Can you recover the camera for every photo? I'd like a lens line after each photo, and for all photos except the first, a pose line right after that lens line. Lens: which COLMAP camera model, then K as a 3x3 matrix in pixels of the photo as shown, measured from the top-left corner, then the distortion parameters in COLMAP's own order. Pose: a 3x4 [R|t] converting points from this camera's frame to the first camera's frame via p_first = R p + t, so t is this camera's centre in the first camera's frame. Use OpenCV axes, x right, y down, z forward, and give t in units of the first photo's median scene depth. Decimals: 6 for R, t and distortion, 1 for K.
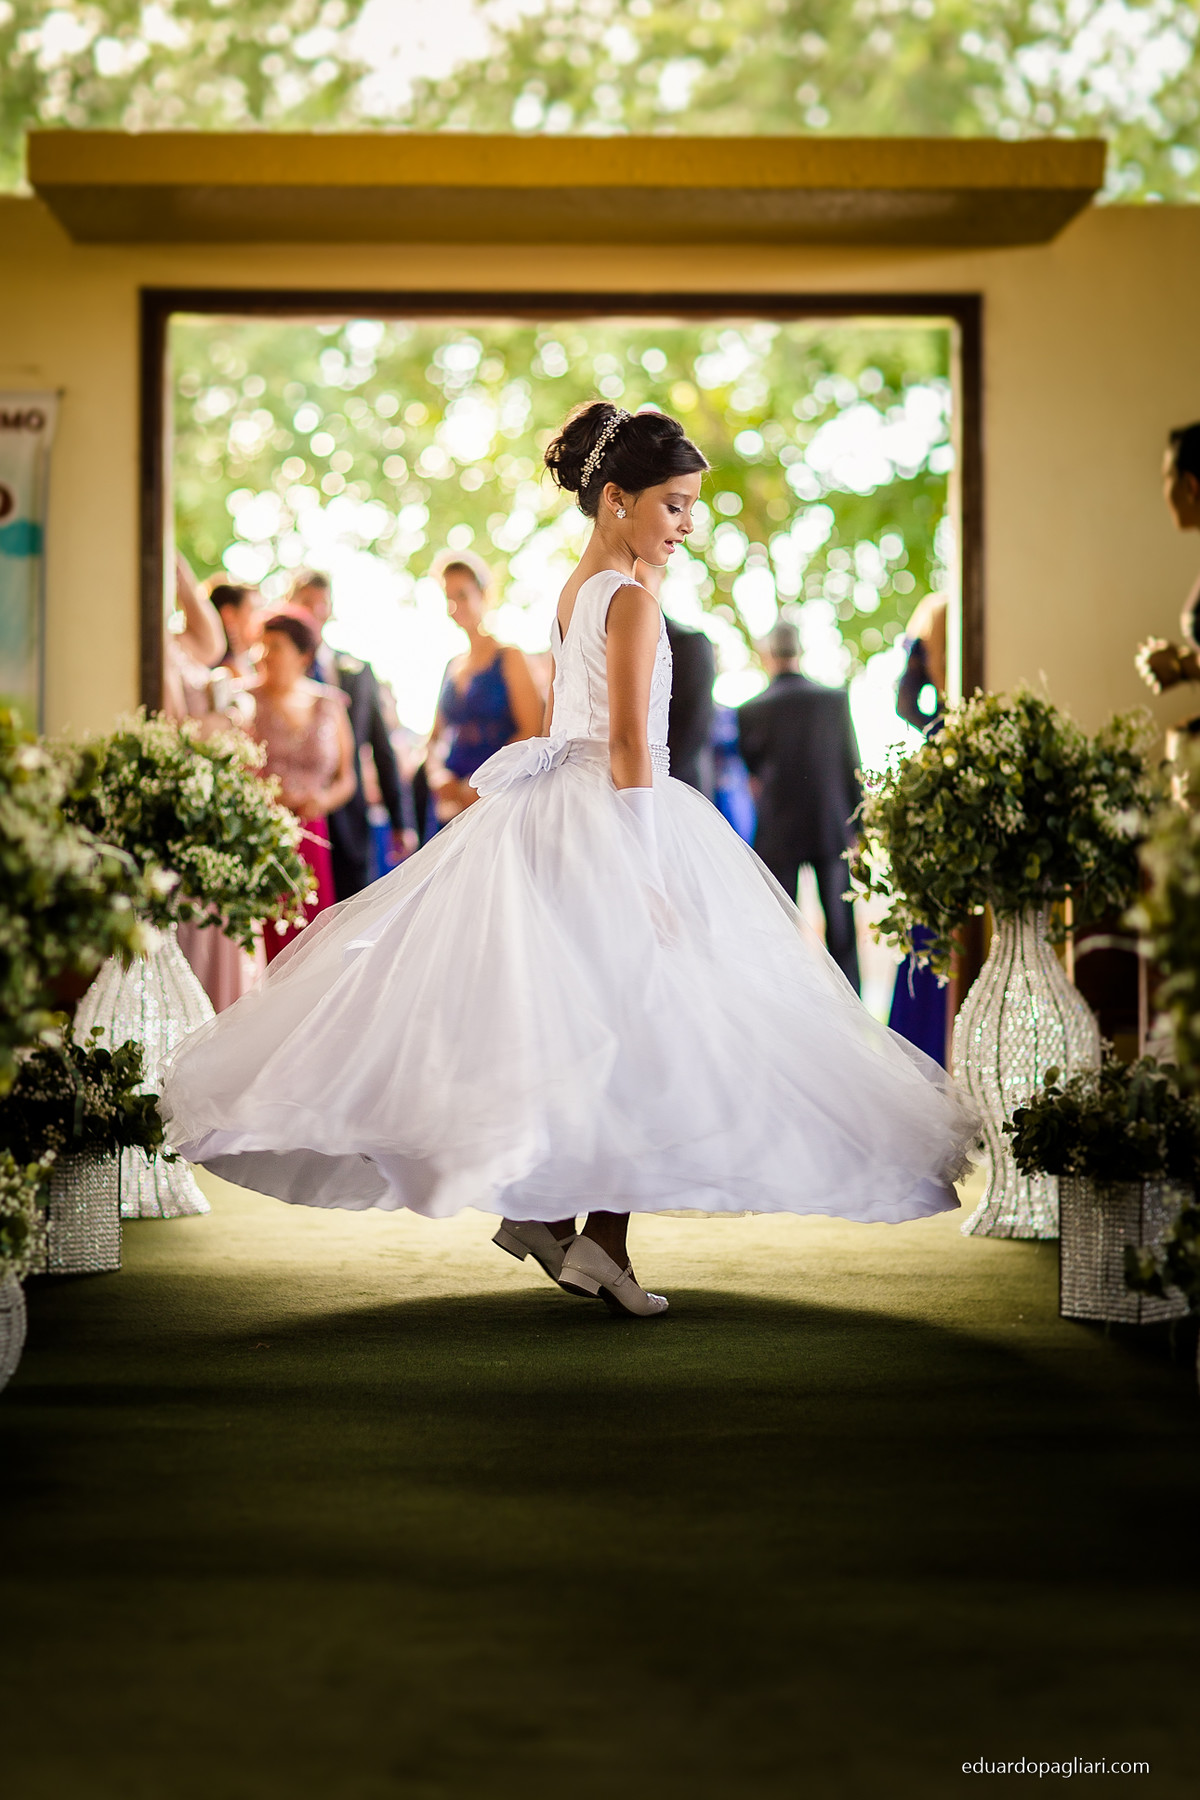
lens RADIAL K [[4389.3, 0, 600.0], [0, 4389.3, 900.0], [0, 0, 1]] dist [0.050383, 0.506501]
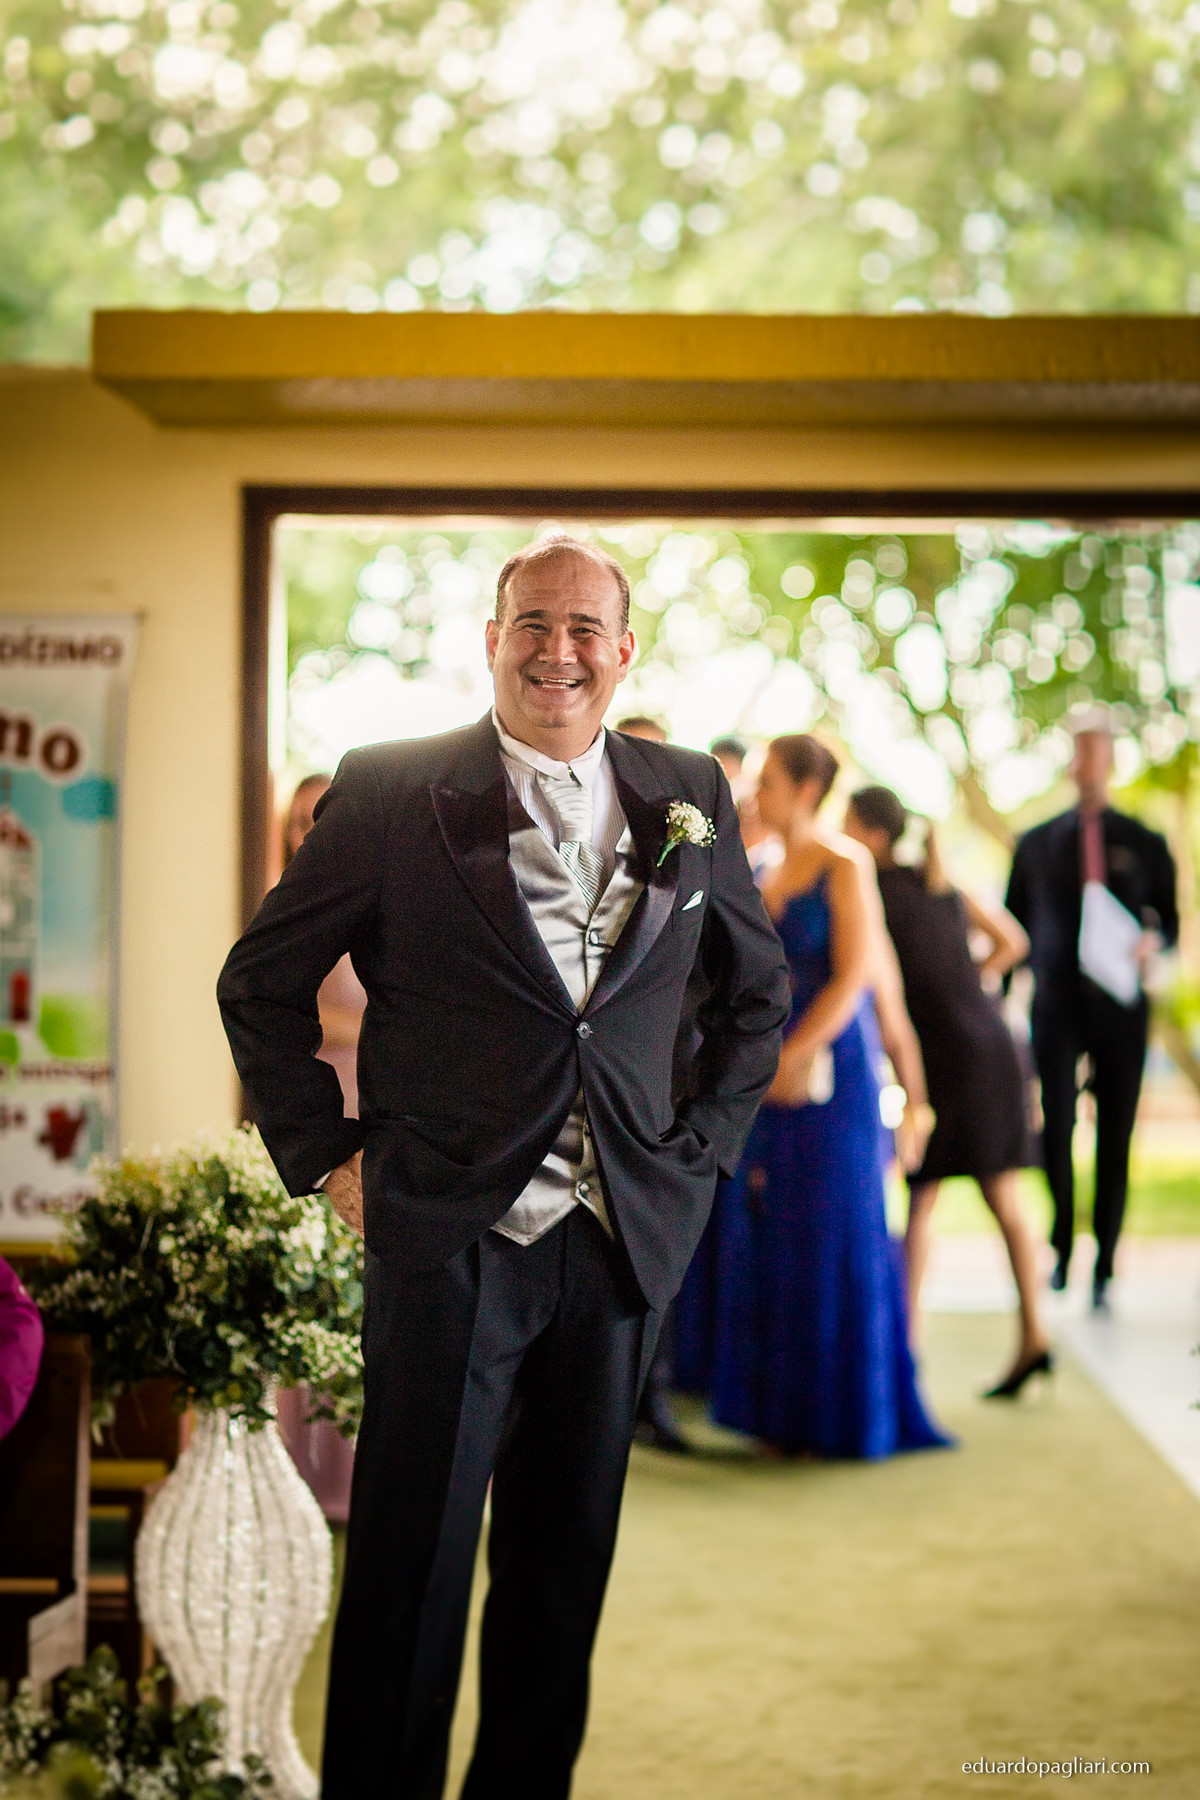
lens RADIAL K [[4389.3, 0, 600.0], [0, 4389.3, 900.0], [0, 0, 1]] dist [0.050383, 0.506501]
pose [[0.999562, 0.001700, -0.029551, -0.020346], [-0.001621, 0.999995, 0.002692, -0.084595], [0.029555, -0.002643, 0.999560, 0.265006]]
